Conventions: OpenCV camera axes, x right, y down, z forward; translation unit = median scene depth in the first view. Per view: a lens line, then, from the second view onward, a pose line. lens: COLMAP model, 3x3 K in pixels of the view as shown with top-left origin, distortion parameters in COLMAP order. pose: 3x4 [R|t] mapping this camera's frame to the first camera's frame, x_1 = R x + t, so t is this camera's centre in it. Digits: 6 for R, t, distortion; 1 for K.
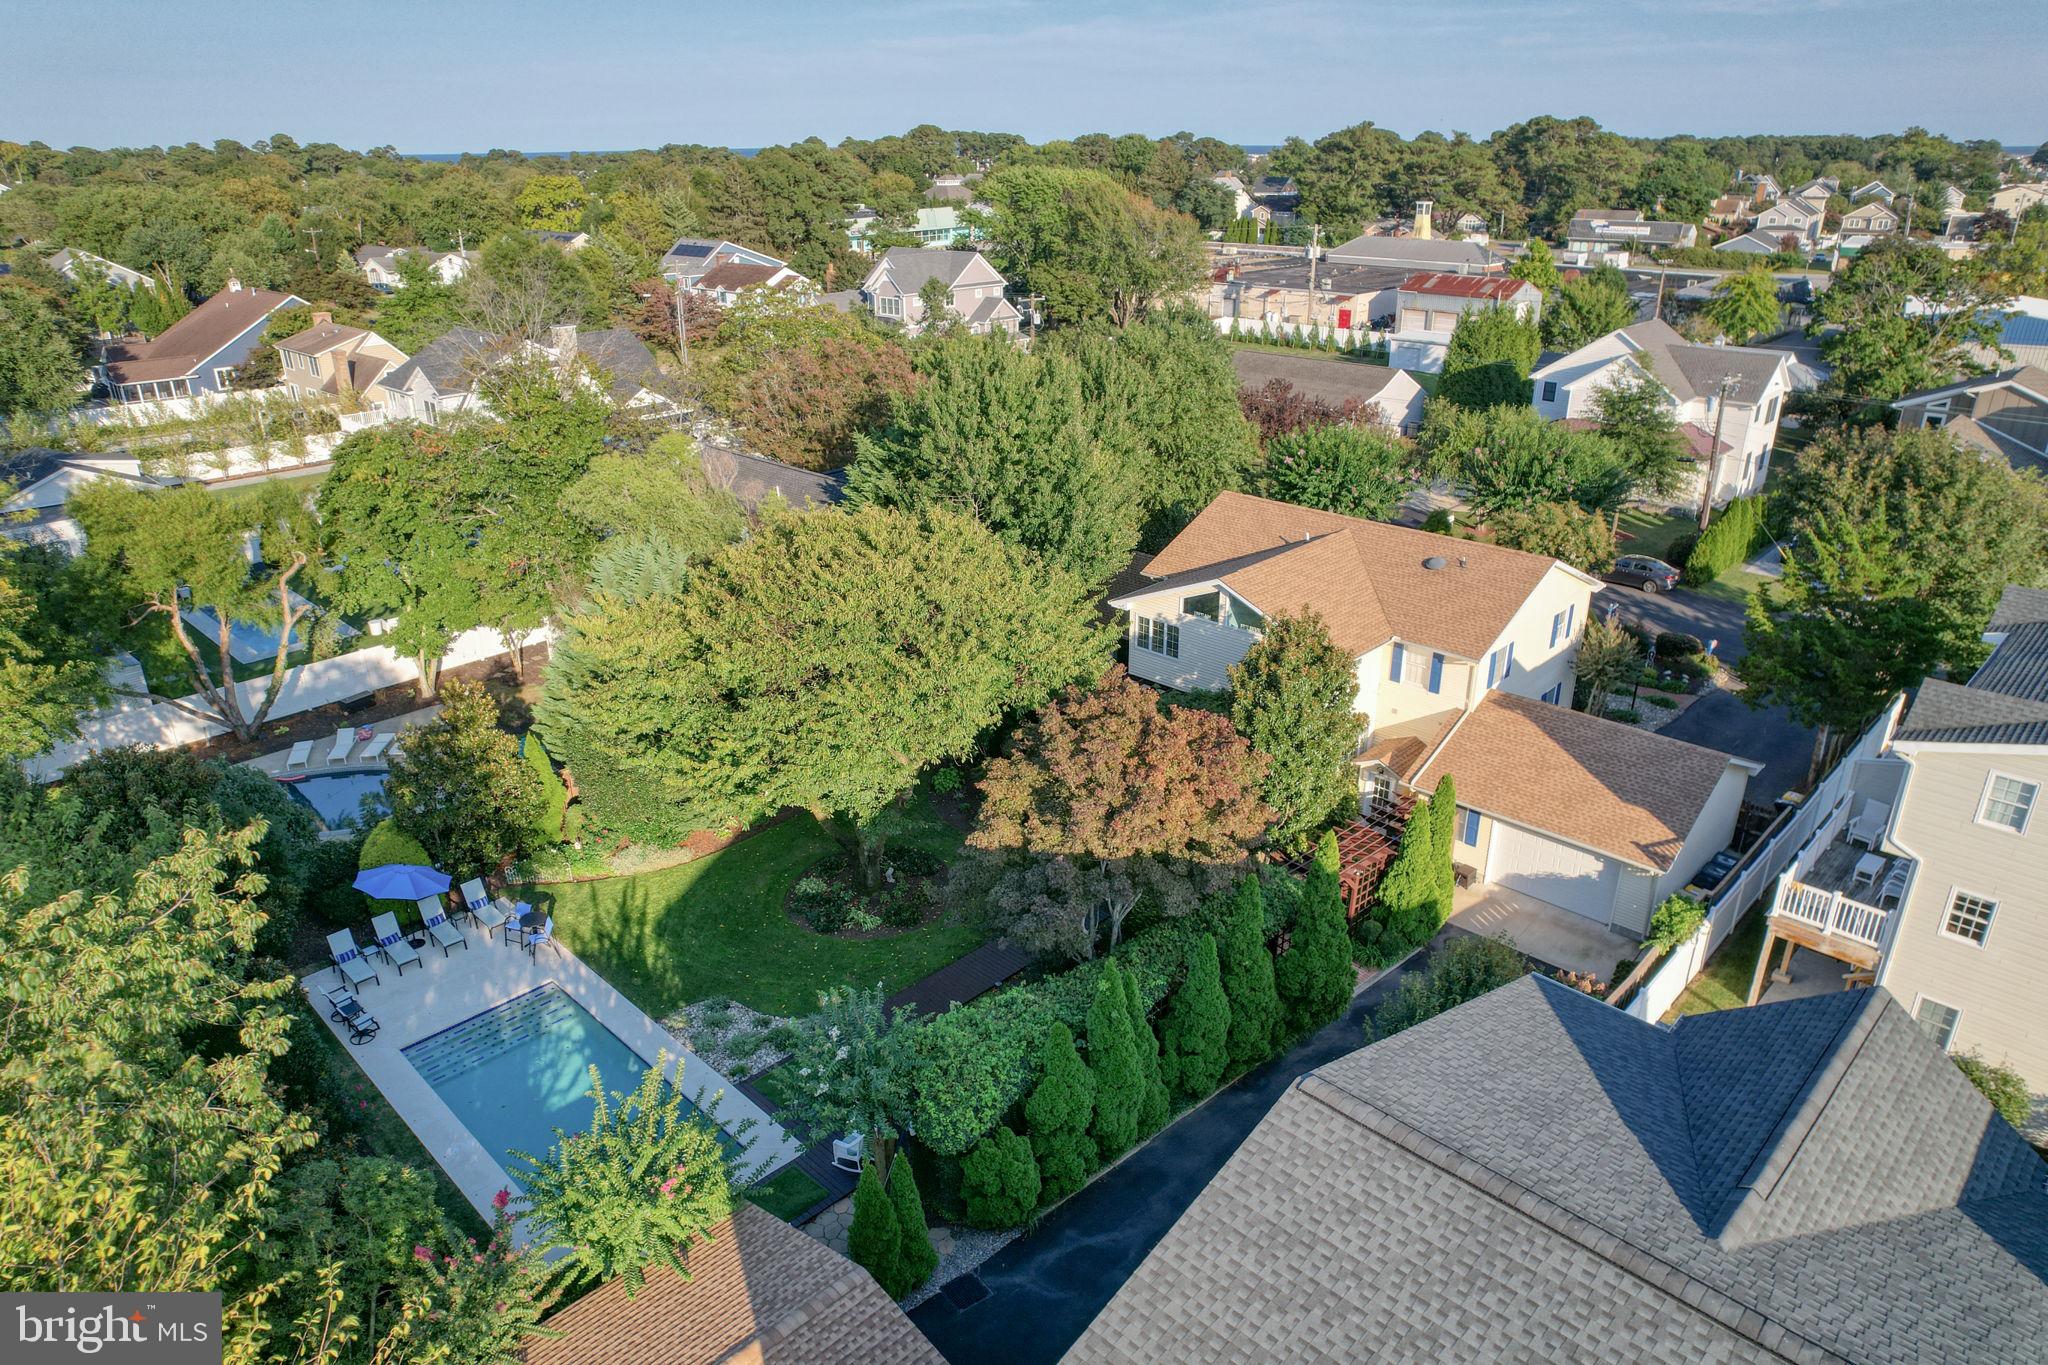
lens RADIAL K [[1325.2, 0, 1024.0], [0, 1325.2, 682.5], [0, 0, 1]] dist [-0.080148, 0.073970]
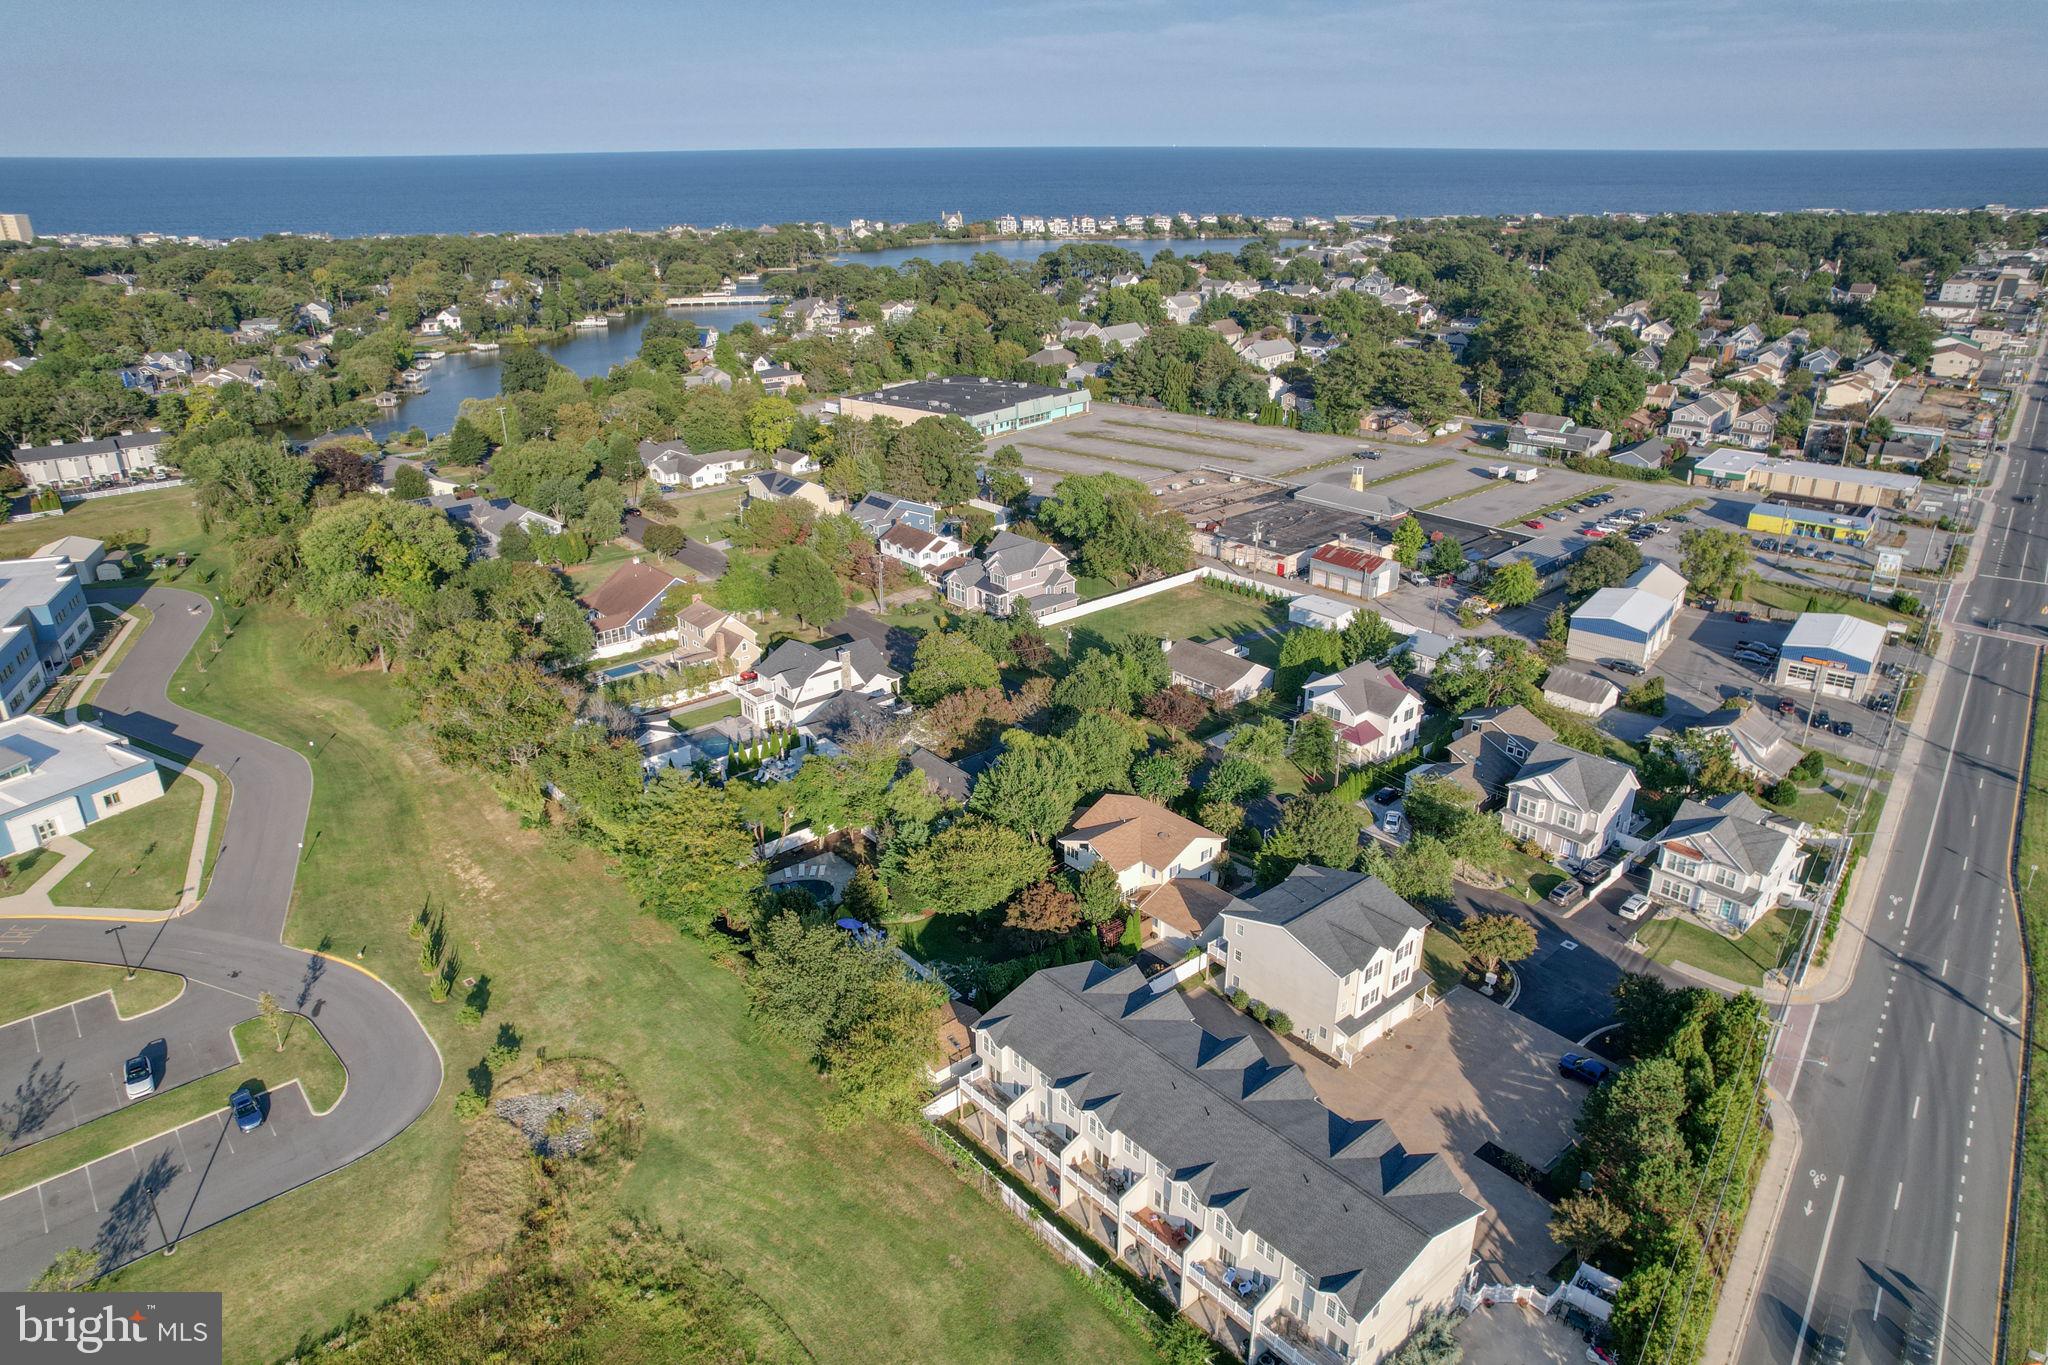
lens RADIAL K [[1325.2, 0, 1024.0], [0, 1325.2, 682.5], [0, 0, 1]] dist [-0.080148, 0.073970]
pose [[0.995996, 0.035183, -0.082181, 0.237320], [-0.035024, 0.999381, 0.003371, -0.459438], [0.082249, -0.000479, 0.996612, -2.201088]]
